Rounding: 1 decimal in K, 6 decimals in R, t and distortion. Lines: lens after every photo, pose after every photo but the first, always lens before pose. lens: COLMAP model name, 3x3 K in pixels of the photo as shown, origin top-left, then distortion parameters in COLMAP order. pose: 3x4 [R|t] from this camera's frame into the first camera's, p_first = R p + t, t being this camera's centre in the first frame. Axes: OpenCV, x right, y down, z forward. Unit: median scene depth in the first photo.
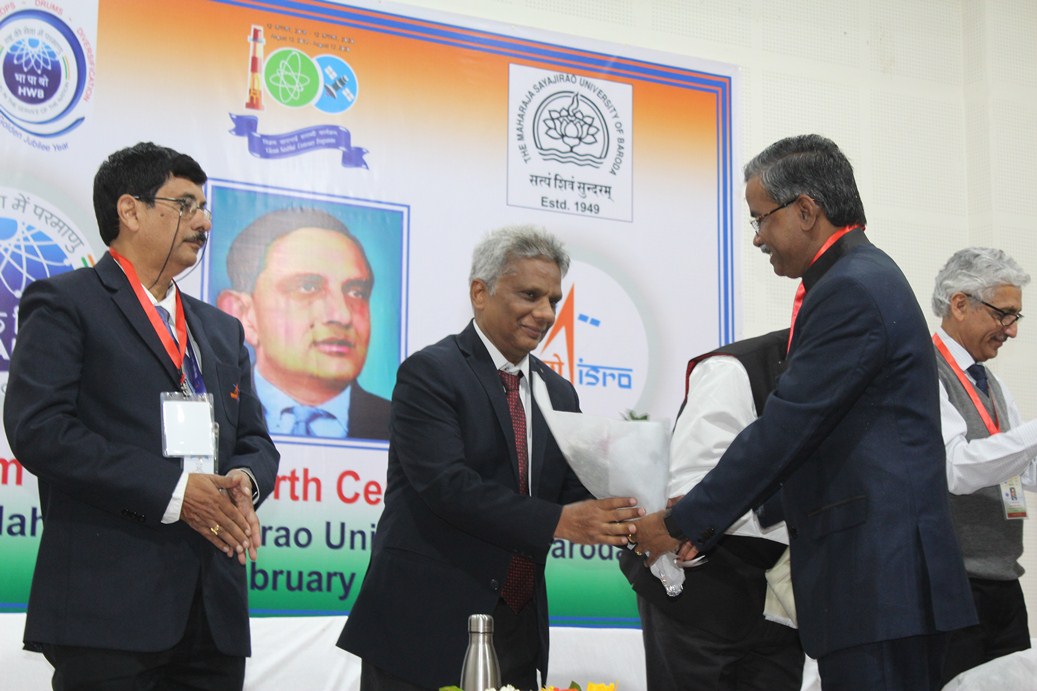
lens RADIAL K [[2022.6, 0, 519.9], [0, 2022.6, 343.4], [0, 0, 1]] dist [0.017350, 0.000000]
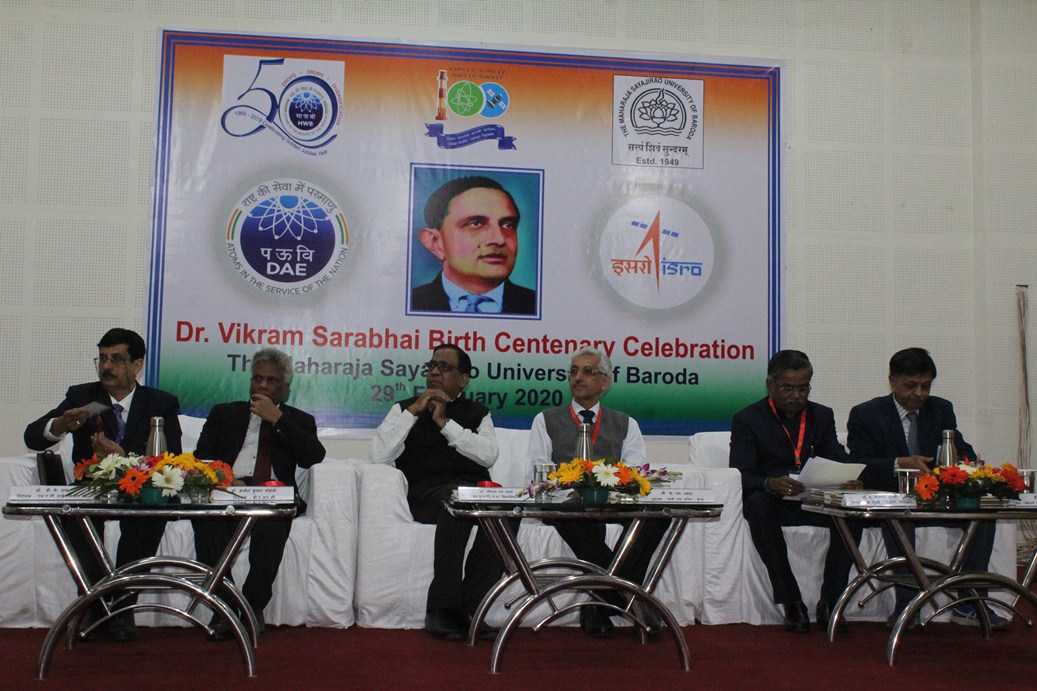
lens RADIAL K [[1410.3, 0, 531.5], [0, 1410.3, 342.5], [0, 0, 1]] dist [-0.080789, 0.000000]
pose [[0.922642, -0.024531, -0.384876, 0.381329], [0.048101, 0.997502, 0.051732, 0.012003], [0.382646, -0.066243, 0.921517, -0.062493]]
